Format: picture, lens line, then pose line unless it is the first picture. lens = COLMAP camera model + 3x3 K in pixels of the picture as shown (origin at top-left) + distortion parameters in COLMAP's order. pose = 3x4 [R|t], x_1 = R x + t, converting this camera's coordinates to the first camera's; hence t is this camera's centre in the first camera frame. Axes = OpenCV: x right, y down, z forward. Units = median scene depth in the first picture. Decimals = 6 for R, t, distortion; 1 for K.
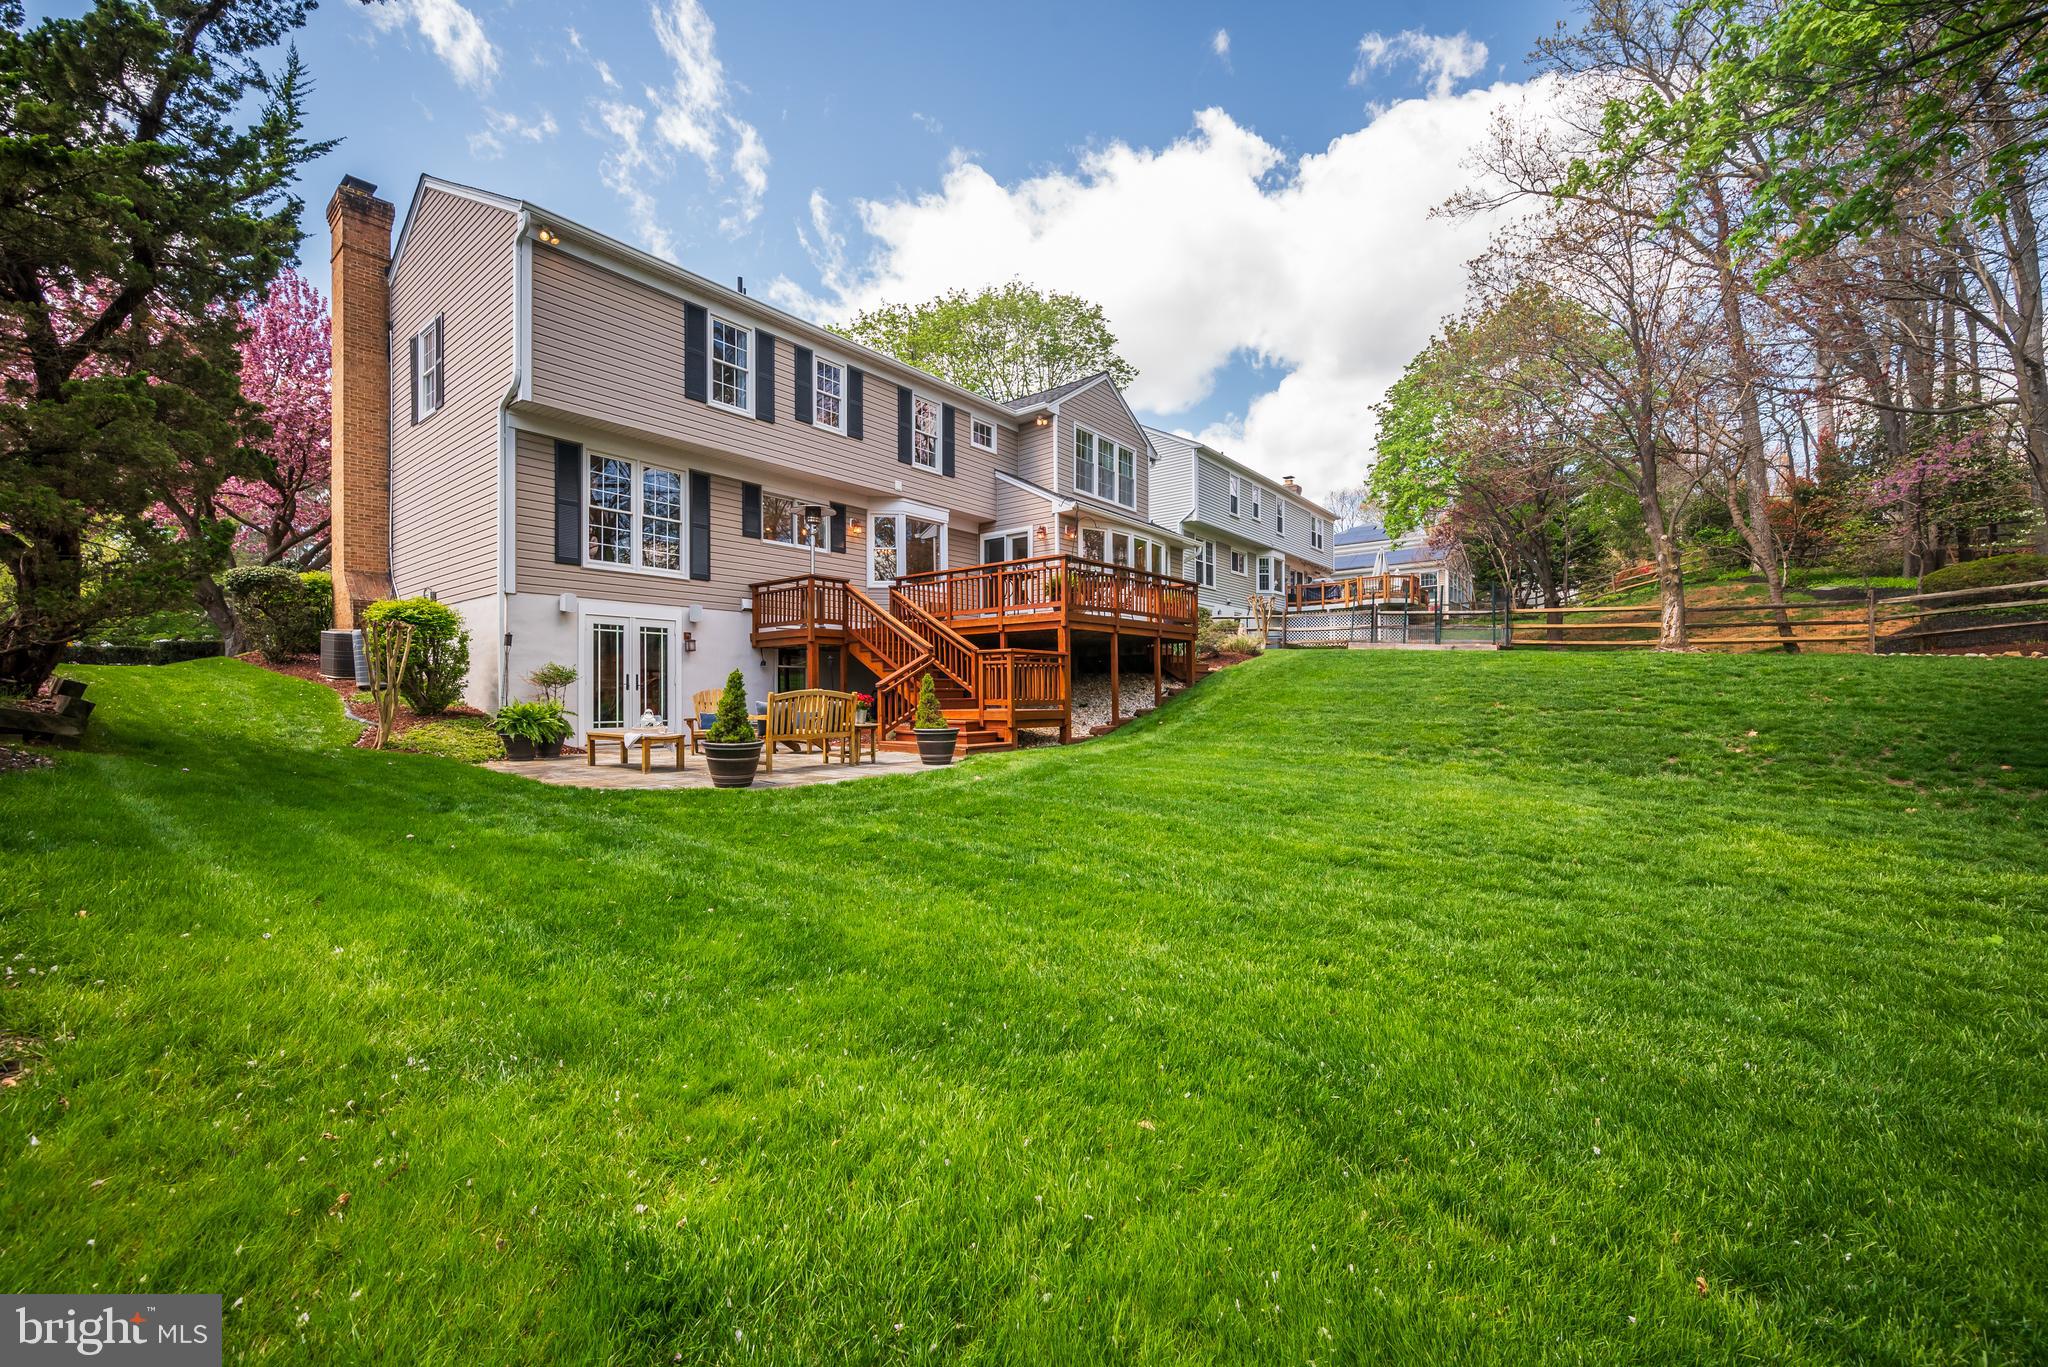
lens RADIAL K [[763.1, 0, 1029.9], [0, 763.1, 690.3], [0, 0, 1]] dist [-0.000861, 0.000191]
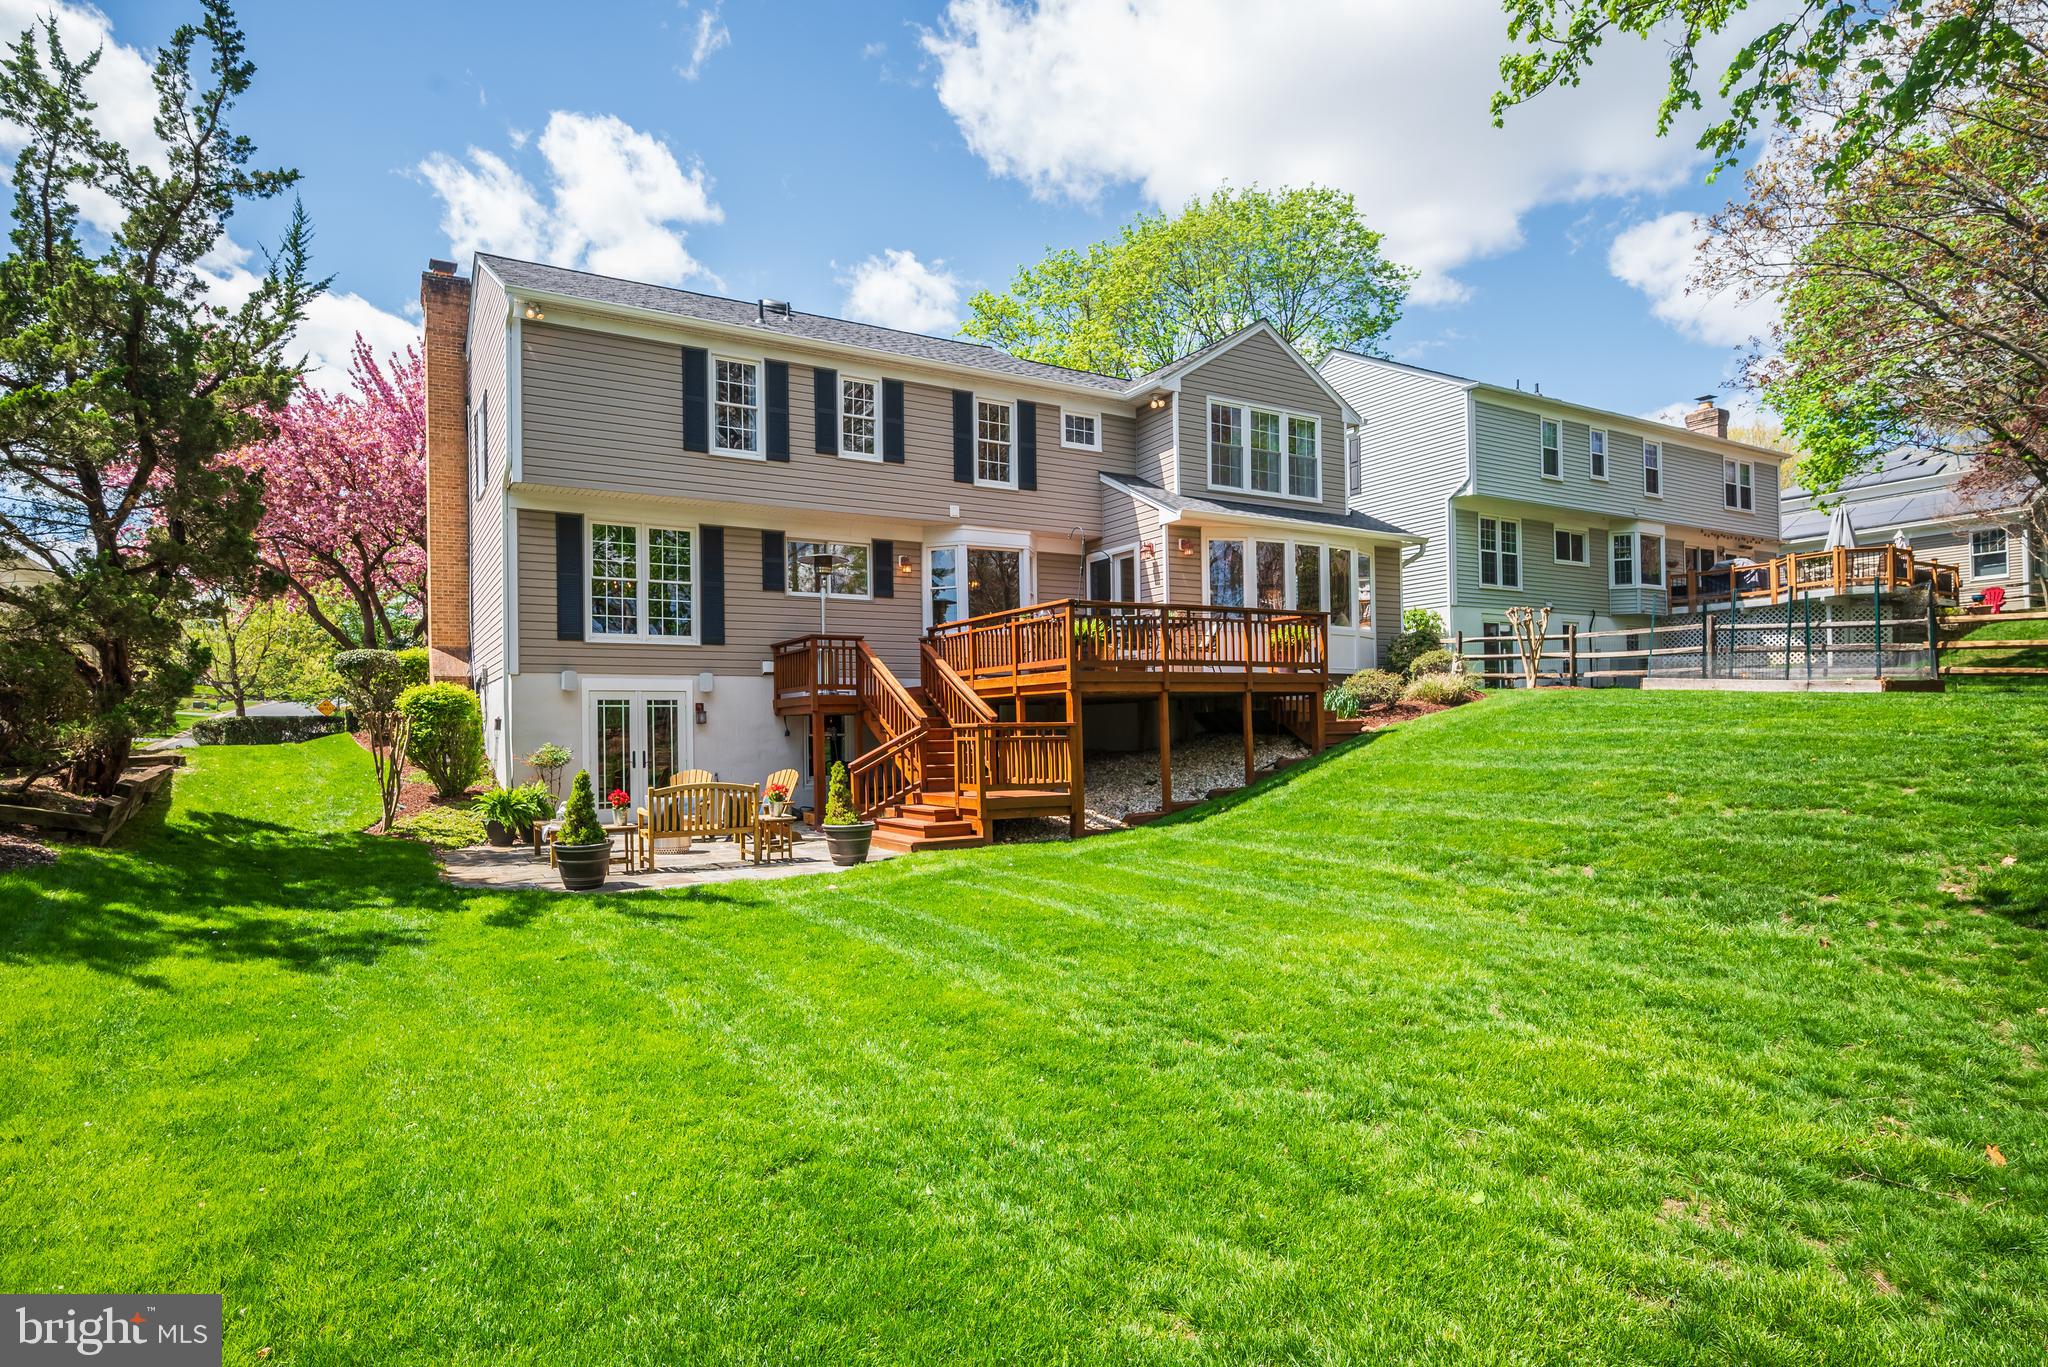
lens RADIAL K [[1050.0, 0, 1027.8], [0, 1050.0, 718.1], [0, 0, 1]] dist [0.004093, -0.000430]
pose [[0.937082, -0.015395, -0.348769, 0.341962], [0.013398, 0.999877, -0.008138, -0.040751], [0.348851, 0.002953, 0.937173, -0.039702]]
